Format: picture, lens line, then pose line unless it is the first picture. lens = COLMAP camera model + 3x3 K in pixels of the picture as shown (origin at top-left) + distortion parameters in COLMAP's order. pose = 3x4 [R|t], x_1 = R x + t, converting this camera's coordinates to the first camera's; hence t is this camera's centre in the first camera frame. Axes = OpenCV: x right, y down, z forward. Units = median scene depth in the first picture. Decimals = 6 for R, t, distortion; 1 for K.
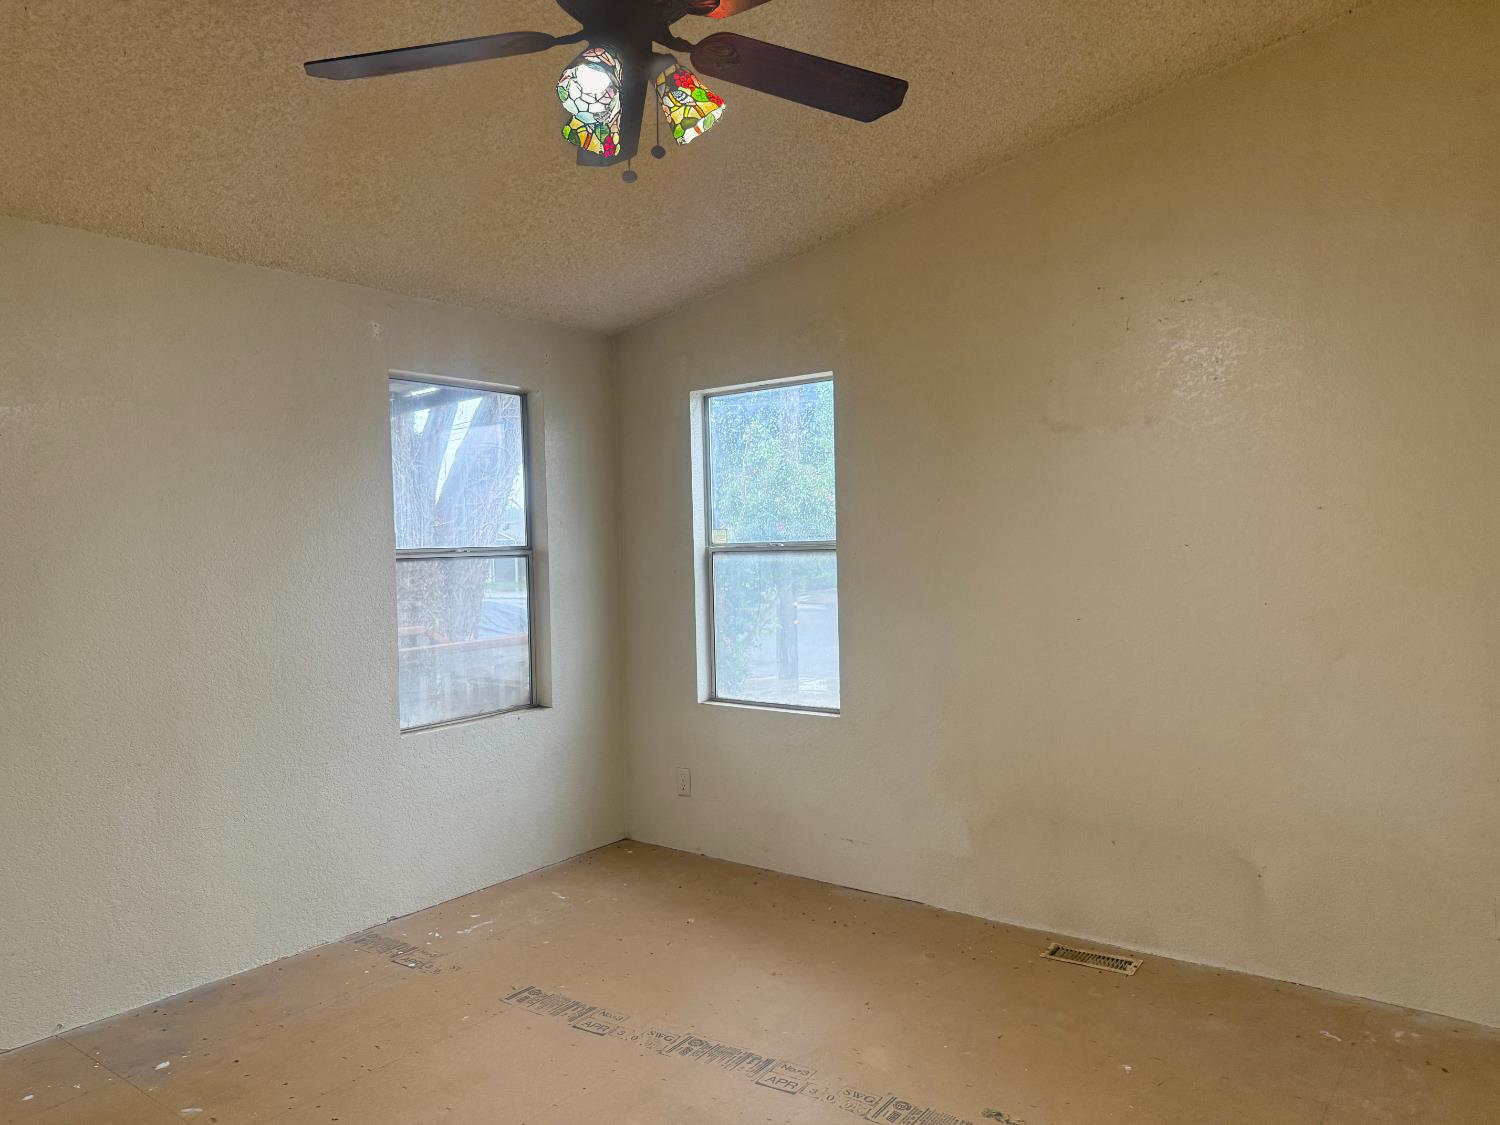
lens RADIAL K [[1037.4, 0, 750.0], [0, 1037.4, 562.5], [0, 0, 1]] dist [0.067264, -0.065994]
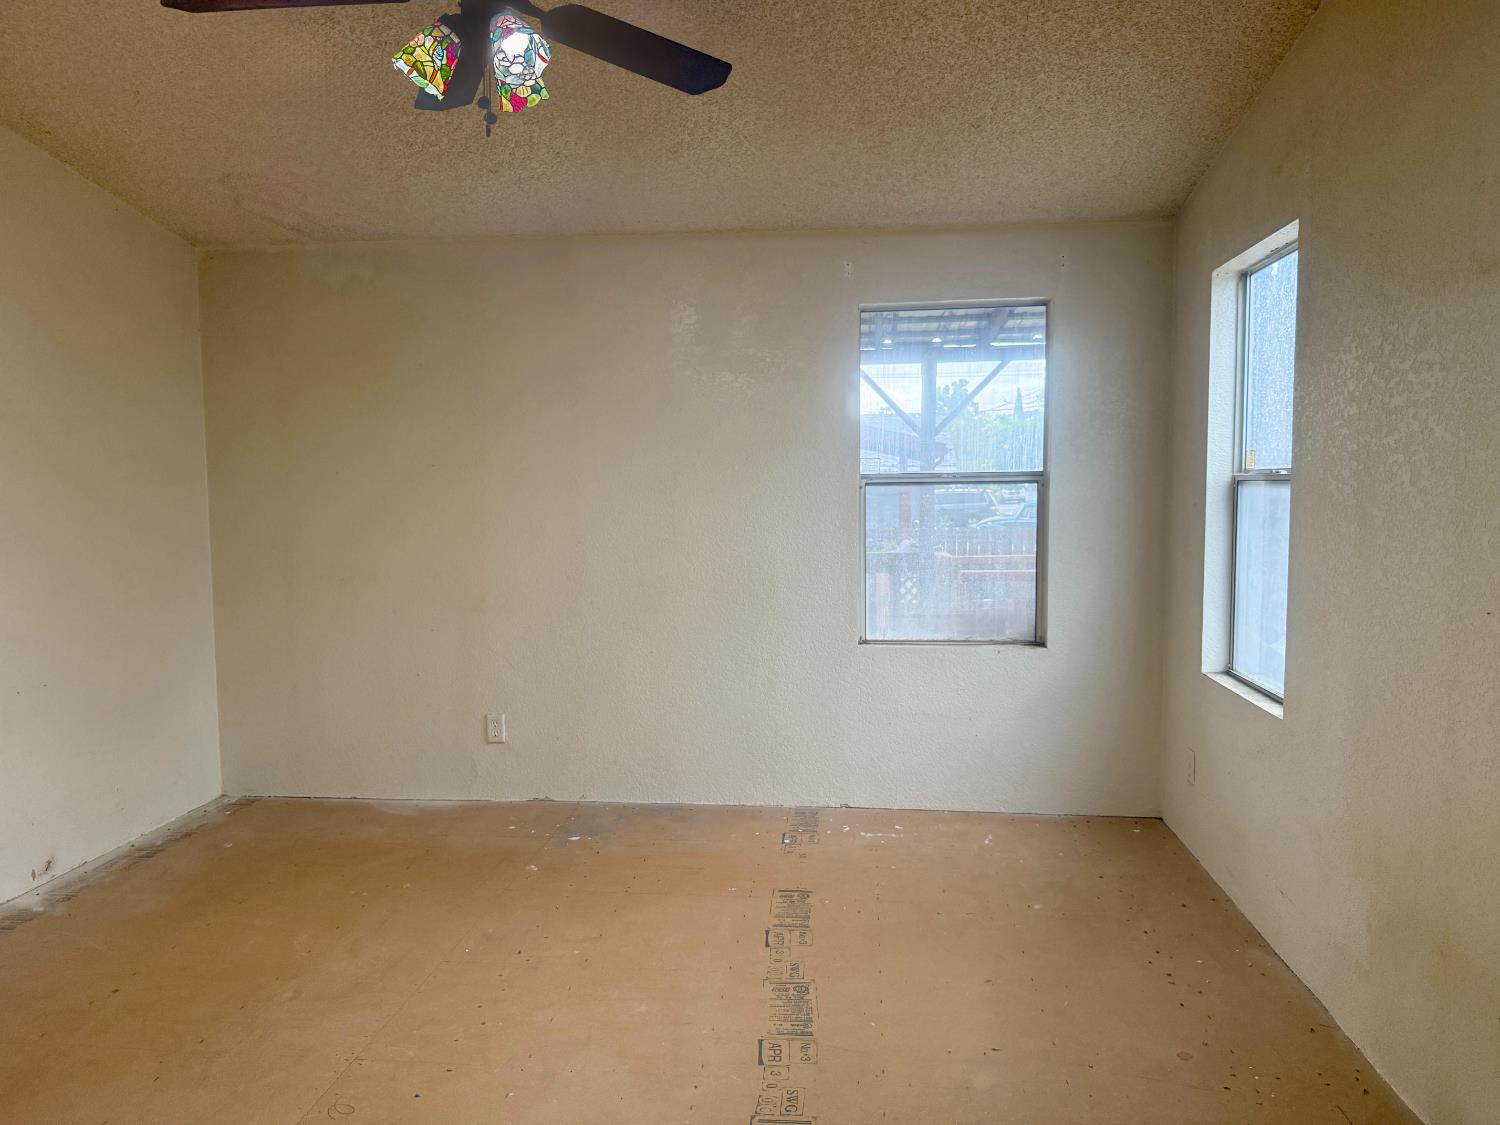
lens RADIAL K [[1039.1, 0, 750.0], [0, 1039.1, 562.5], [0, 0, 1]] dist [0.179549, -0.261232]
pose [[0.533817, 0.083781, -0.841440, 0.499796], [-0.020164, 0.996058, 0.086384, -0.011962], [0.845360, -0.029146, 0.533402, 0.314681]]
